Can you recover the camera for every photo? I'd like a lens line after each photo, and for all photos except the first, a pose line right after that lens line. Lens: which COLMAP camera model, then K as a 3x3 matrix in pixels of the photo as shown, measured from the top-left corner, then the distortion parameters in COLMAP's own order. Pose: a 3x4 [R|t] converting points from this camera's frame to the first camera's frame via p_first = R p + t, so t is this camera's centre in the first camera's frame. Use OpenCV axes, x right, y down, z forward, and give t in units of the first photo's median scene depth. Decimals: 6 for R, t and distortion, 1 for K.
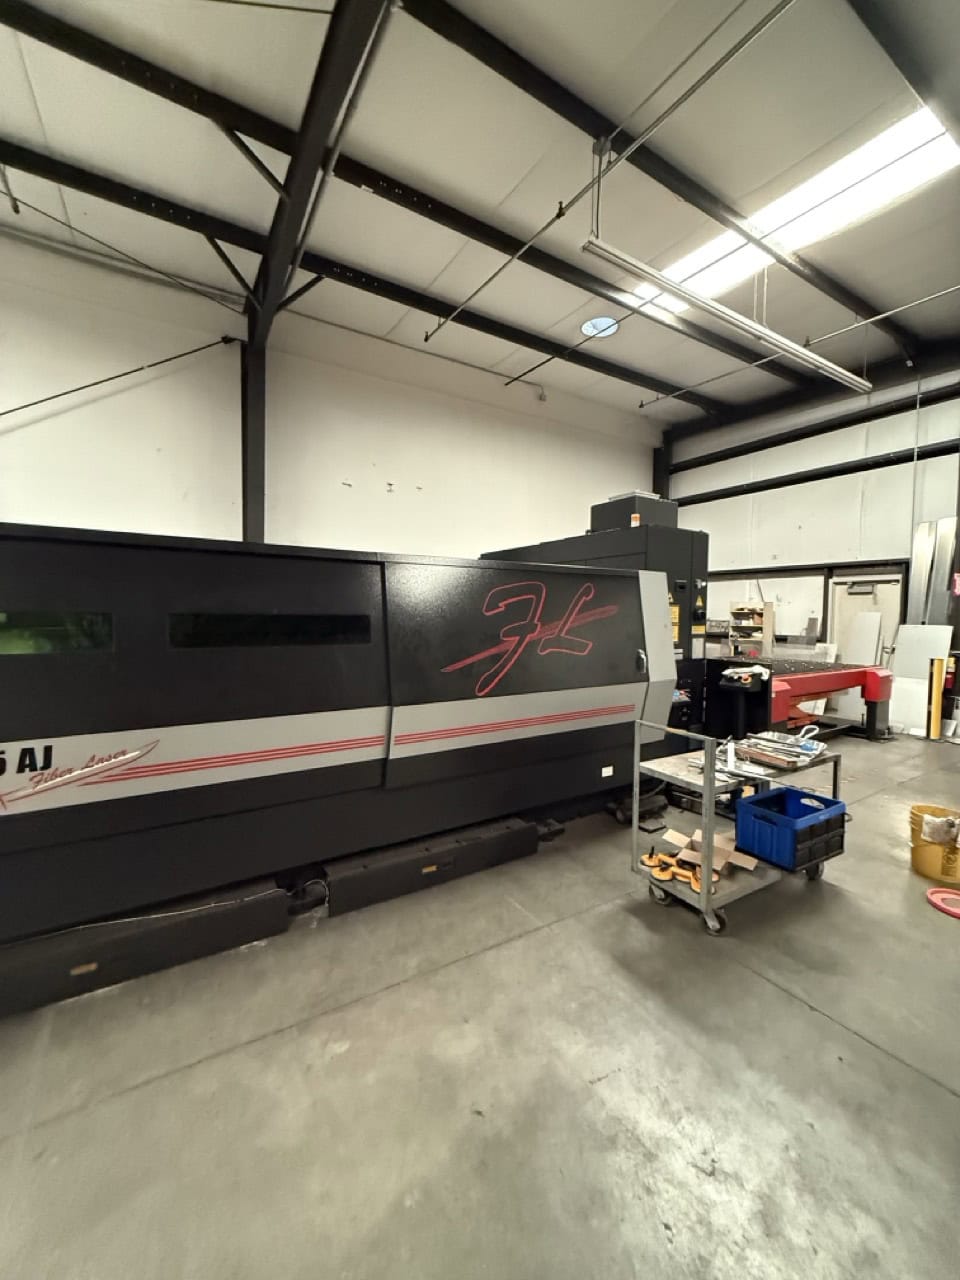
lens RADIAL K [[510.5, 0, 481.7], [0, 510.5, 636.1], [0, 0, 1]] dist [-0.000340, 0.000034]
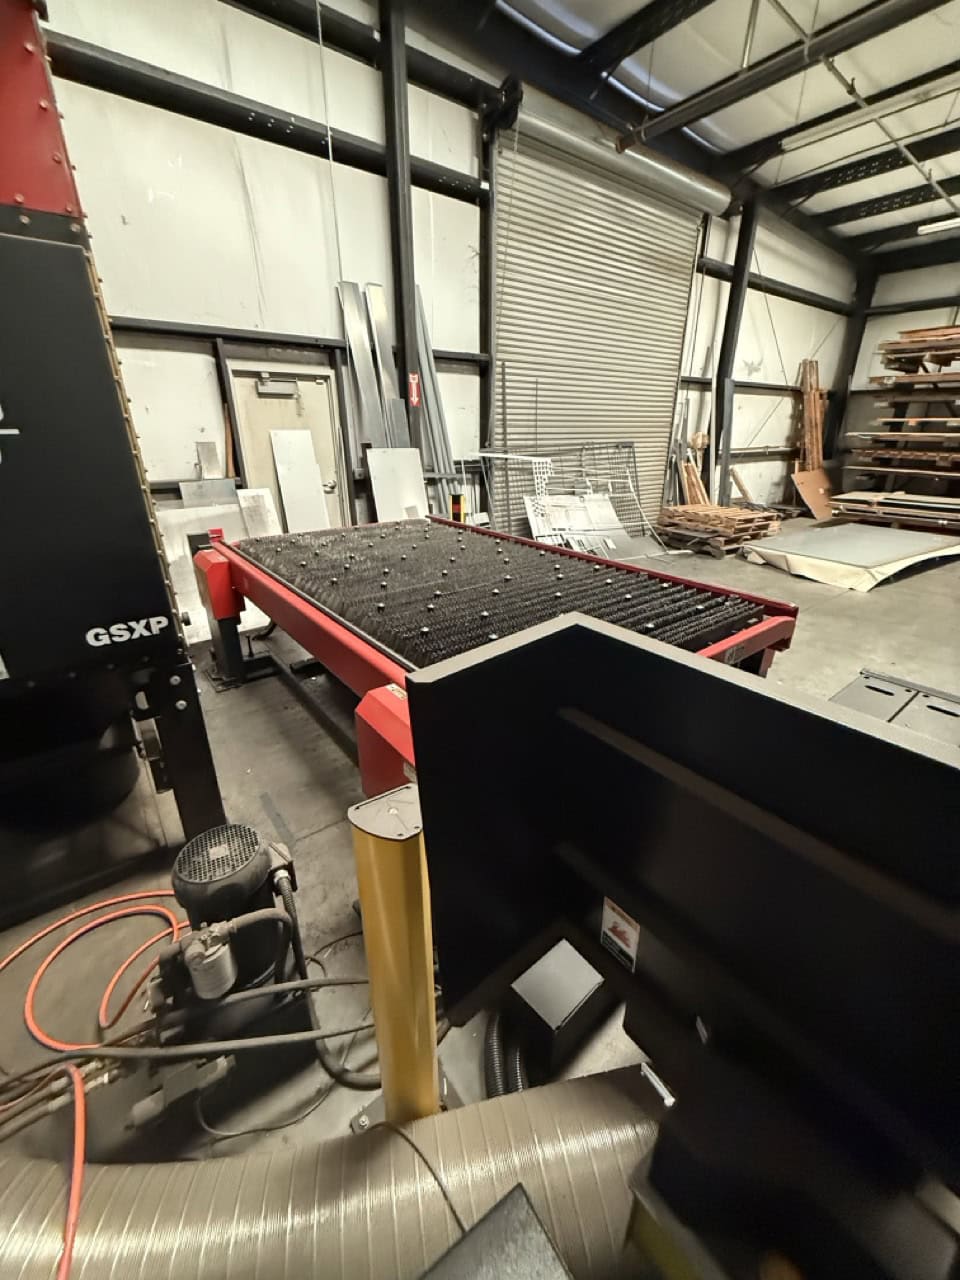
lens RADIAL K [[512.2, 0, 481.2], [0, 512.2, 634.4], [0, 0, 1]] dist [0.000613, 0.000026]
pose [[-0.101492, -0.387127, 0.916423, 0.091766], [0.044193, 0.918516, 0.392906, -0.078030], [-0.993854, 0.080377, -0.076114, 1.248307]]
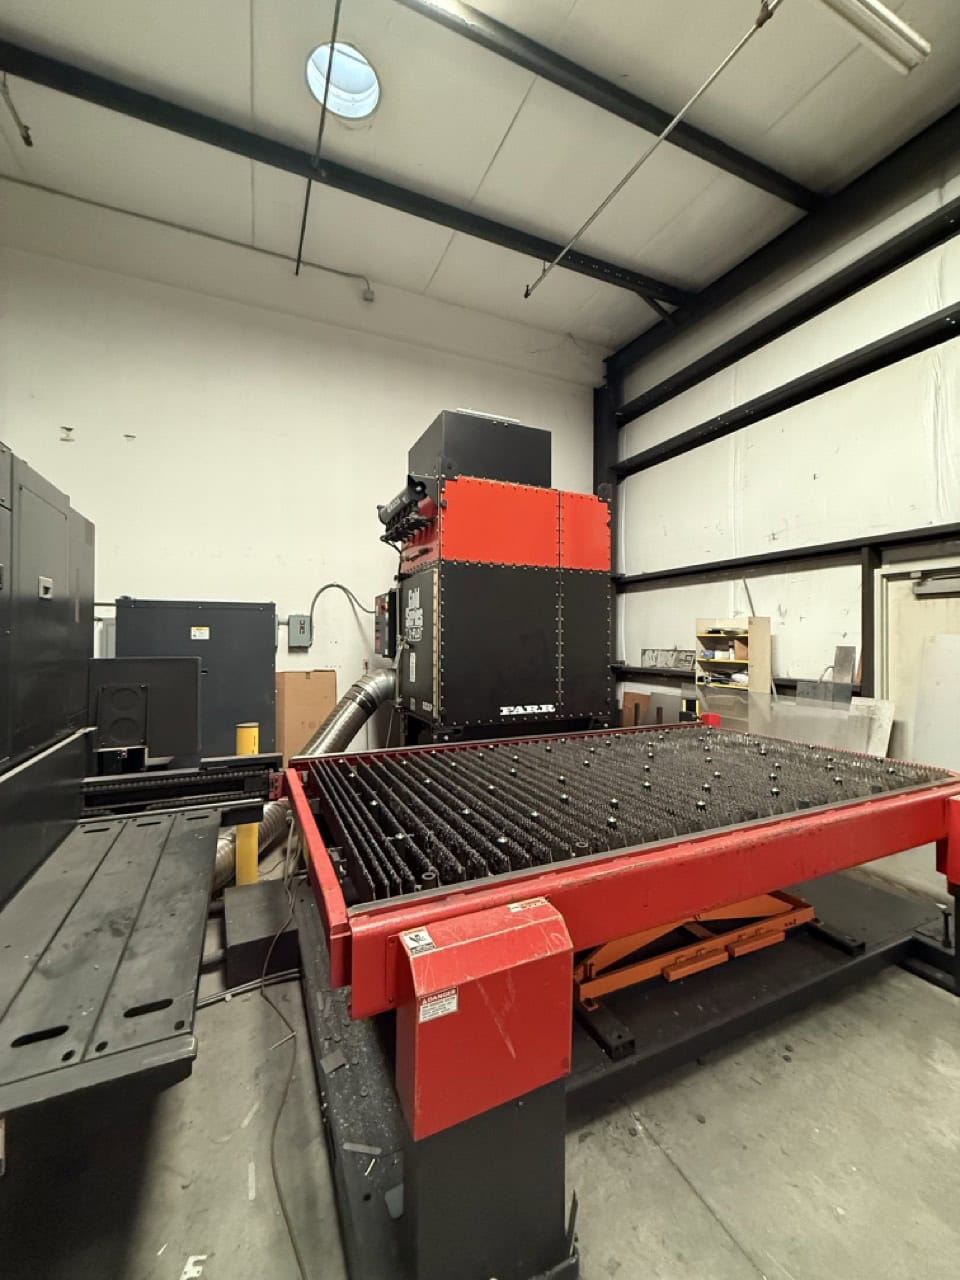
lens RADIAL K [[512.2, 0, 481.2], [0, 512.2, 634.4], [0, 0, 1]] dist [0.000613, 0.000026]
pose [[0.991477, -0.006779, -0.130108, 0.569837], [-0.000384, 0.998489, -0.054951, -0.031247], [0.130284, 0.054533, 0.989976, 0.713665]]
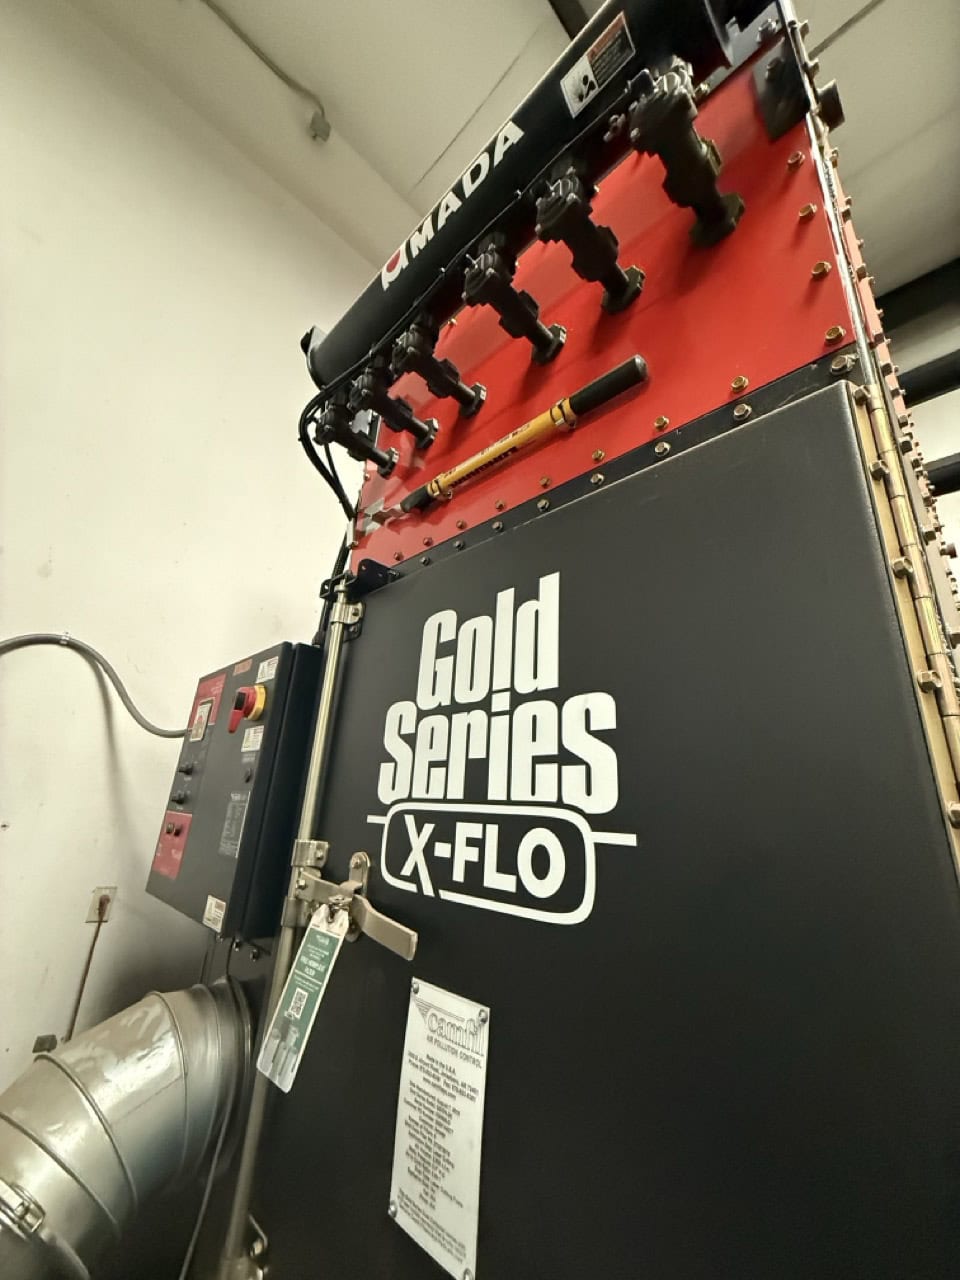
lens RADIAL K [[510.0, 0, 480.8], [0, 510.0, 636.2], [0, 0, 1]] dist [0.000046, 0.000198]
pose [[0.971600, 0.126817, 0.199776, 0.332542], [-0.044150, 0.926590, -0.373474, -0.079002], [-0.232474, 0.354047, 0.905873, 1.353440]]
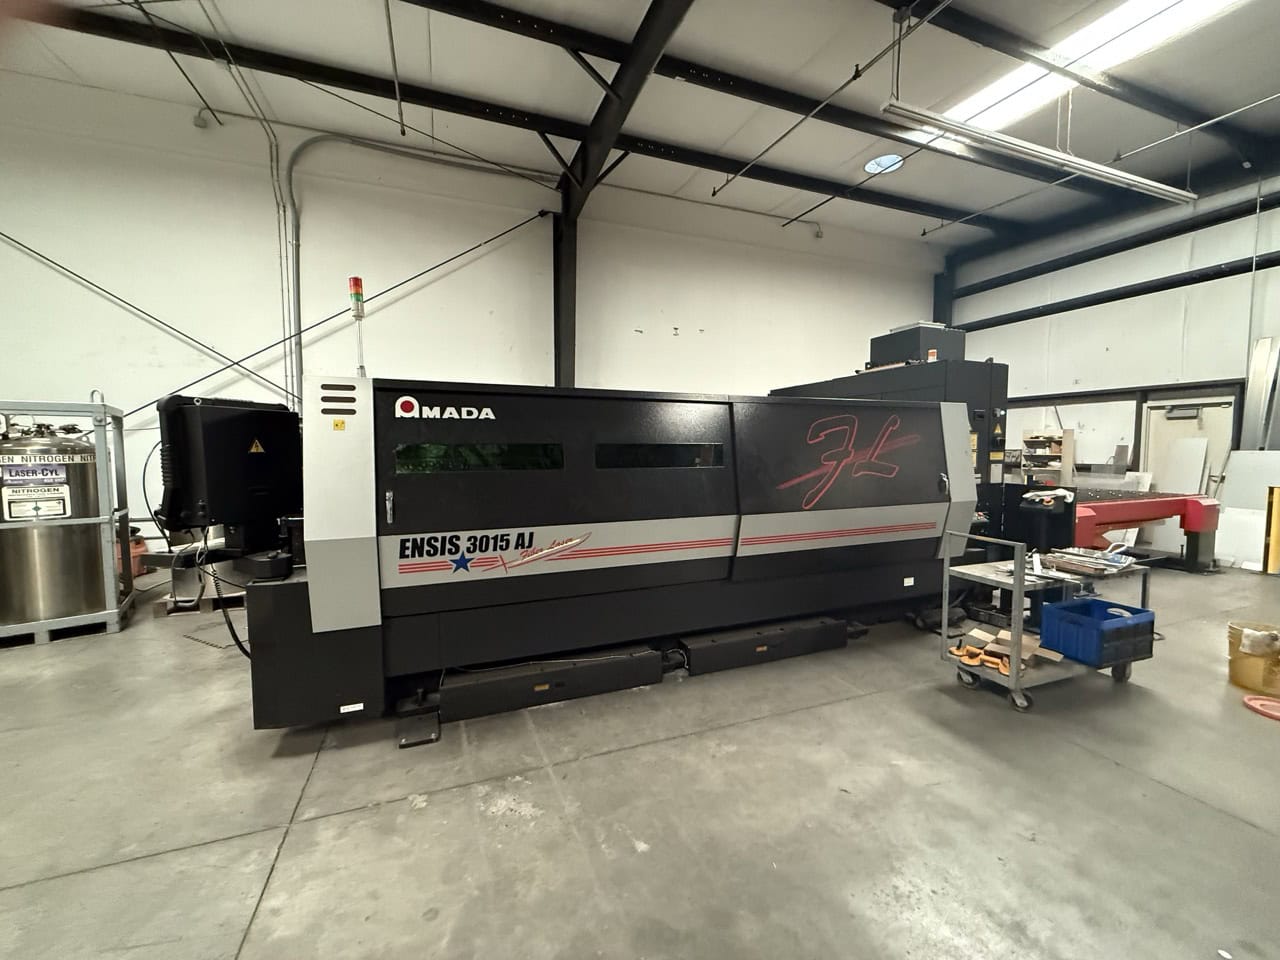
lens RADIAL K [[510.0, 0, 636.1], [0, 510.0, 478.2], [0, 0, 1]] dist [0.000046, 0.000198]
pose [[0.982712, -0.001595, -0.185134, -0.092921], [0.004310, 0.999889, 0.014268, 0.012341], [0.185091, -0.014819, 0.982610, -0.144824]]
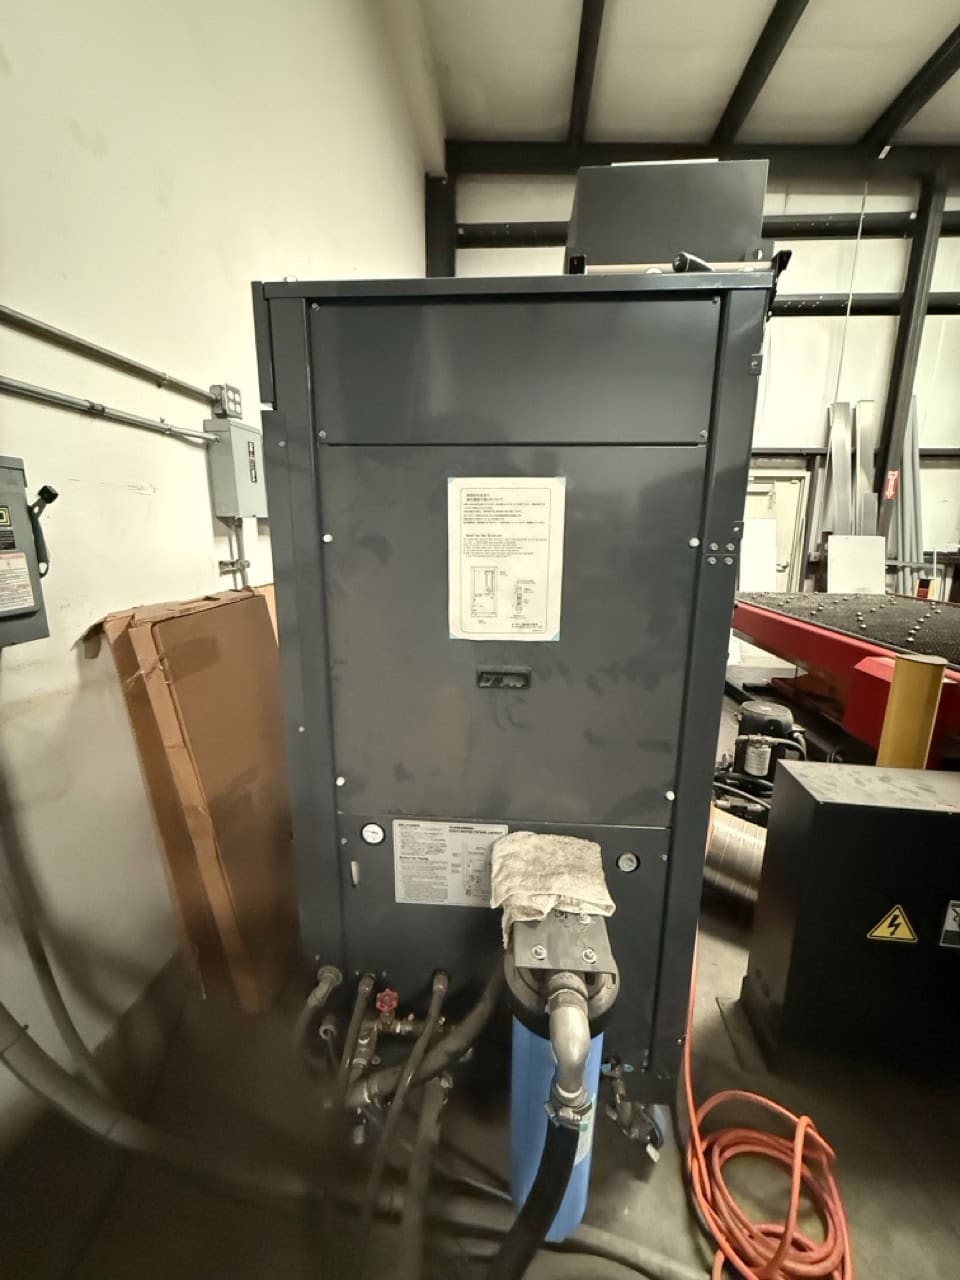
lens RADIAL K [[510.0, 0, 480.8], [0, 510.0, 636.2], [0, 0, 1]] dist [0.000046, 0.000198]
pose [[0.586707, -0.168245, 0.792129, -0.196517], [0.031241, 0.982154, 0.185466, -0.043327], [-0.809196, -0.084067, 0.581493, 1.310503]]
